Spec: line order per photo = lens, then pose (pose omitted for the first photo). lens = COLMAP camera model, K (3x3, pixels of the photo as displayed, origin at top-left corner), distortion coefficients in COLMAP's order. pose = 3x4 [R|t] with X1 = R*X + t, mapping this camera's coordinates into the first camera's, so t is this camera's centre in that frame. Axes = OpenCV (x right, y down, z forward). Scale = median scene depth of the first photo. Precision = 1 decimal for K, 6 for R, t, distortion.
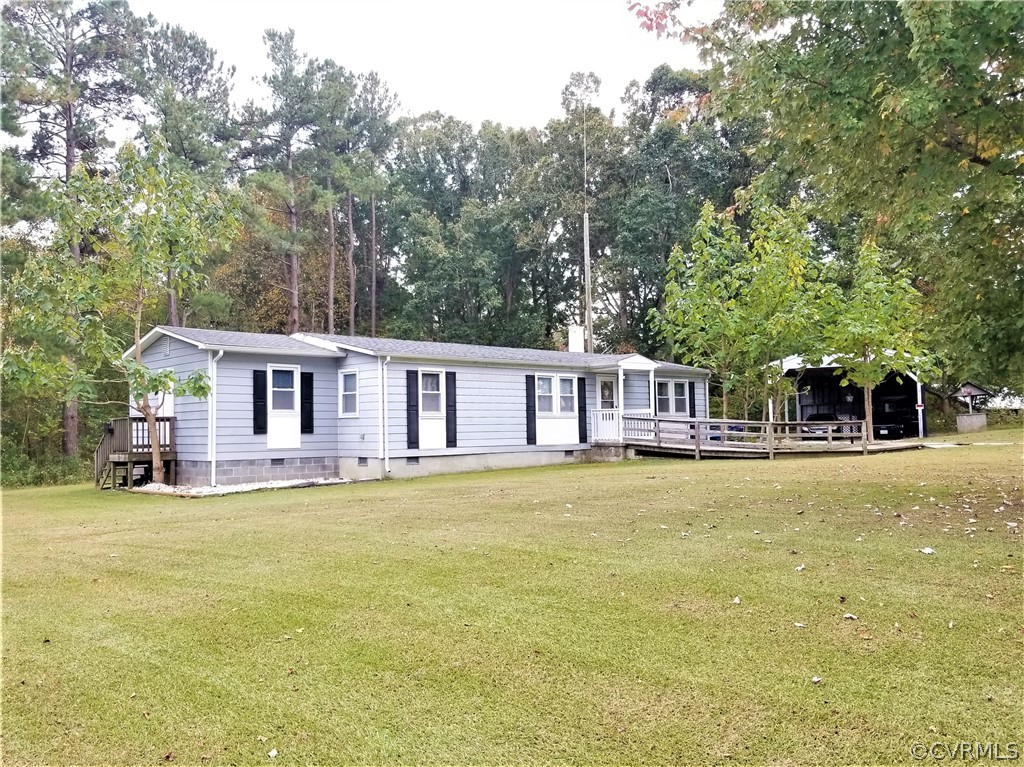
lens RADIAL K [[800.7, 0, 432.4], [0, 800.7, 384.9], [0, 0, 1]] dist [0.017622, -0.027344]
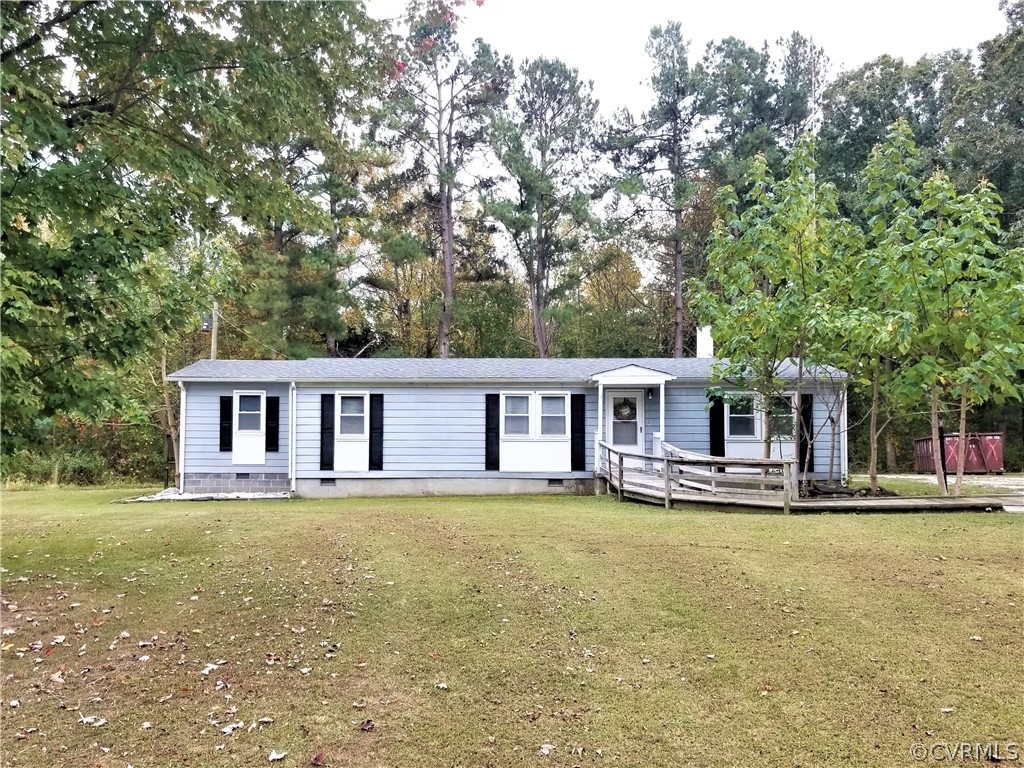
lens RADIAL K [[800.7, 0, 505.2], [0, 800.7, 383.6], [0, 0, 1]] dist [0.017622, -0.027344]
pose [[0.774517, -0.016882, -0.632328, 0.771834], [0.021116, 0.999777, -0.000828, -0.025037], [0.632201, -0.012711, 0.774700, 0.330549]]
